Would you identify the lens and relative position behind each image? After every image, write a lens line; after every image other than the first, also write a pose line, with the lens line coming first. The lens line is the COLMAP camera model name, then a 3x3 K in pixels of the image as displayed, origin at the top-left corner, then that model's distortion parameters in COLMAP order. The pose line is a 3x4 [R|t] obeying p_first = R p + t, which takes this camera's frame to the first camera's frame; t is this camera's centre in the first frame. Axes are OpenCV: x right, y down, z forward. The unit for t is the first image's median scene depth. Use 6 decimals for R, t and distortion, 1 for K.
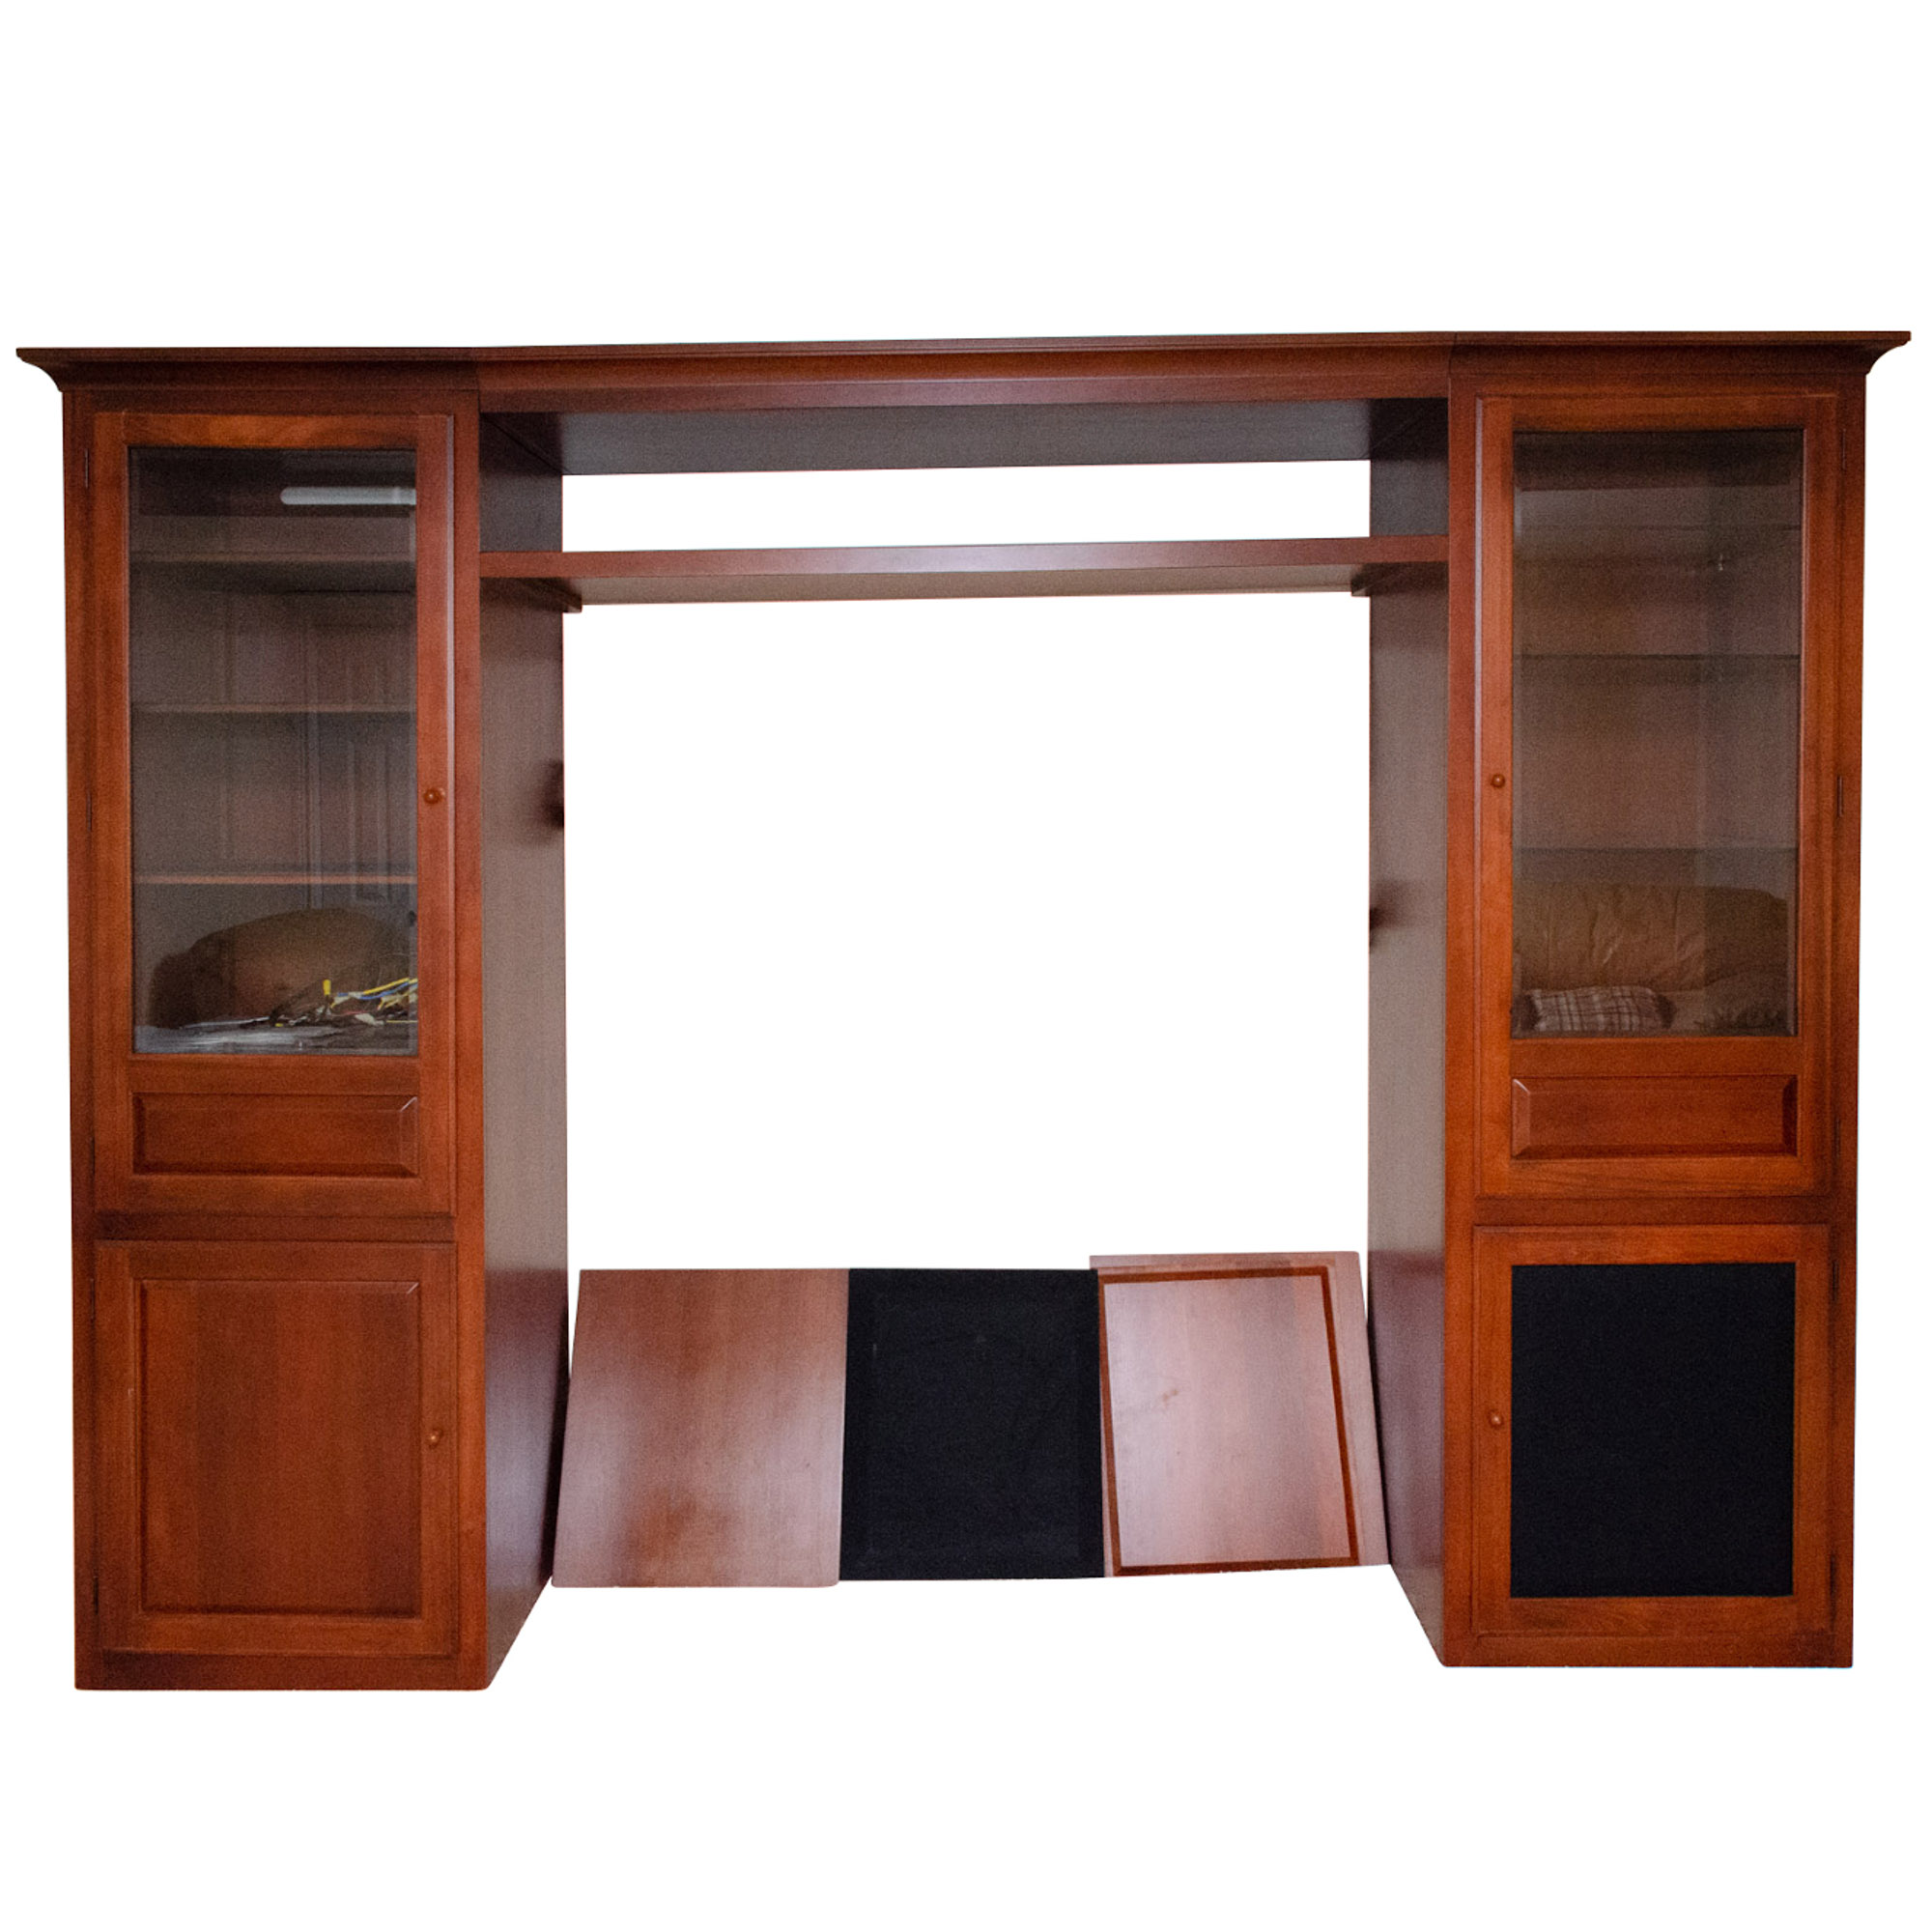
lens RADIAL K [[1872.2, 0, 964.3], [0, 1872.2, 816.4], [0, 0, 1]] dist [0.009021, 0.000000]
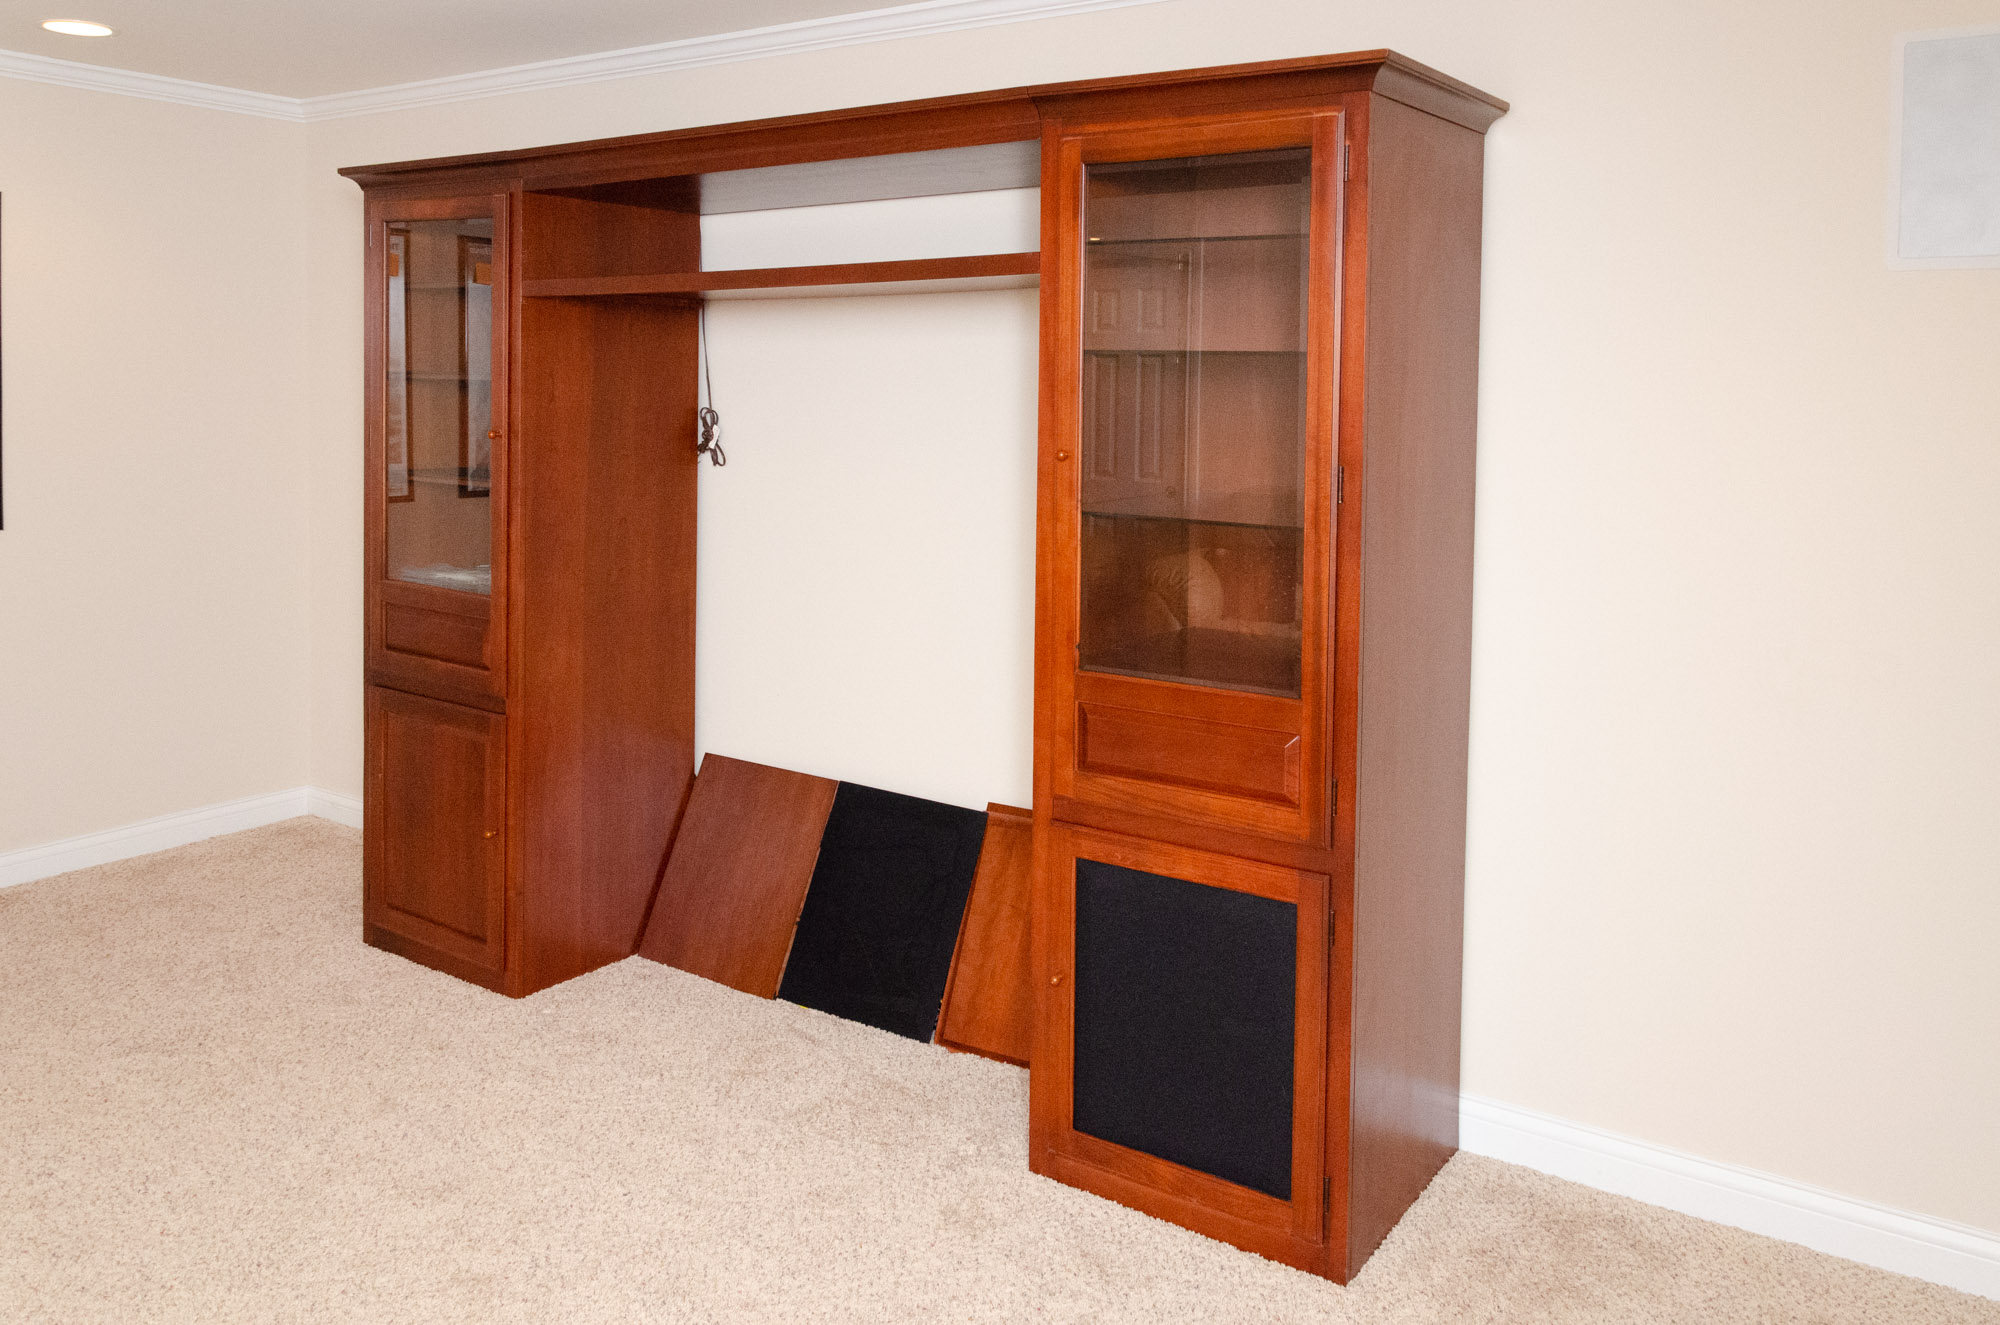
lens RADIAL K [[1520.9, 0, 977.9], [0, 1520.9, 453.4], [0, 0, 1]] dist [0.012836, -0.002909]
pose [[0.827612, 0.045034, -0.559492, 0.760790], [-0.029557, 0.998890, 0.036680, -0.053305], [0.560522, -0.013820, 0.828024, 0.153133]]
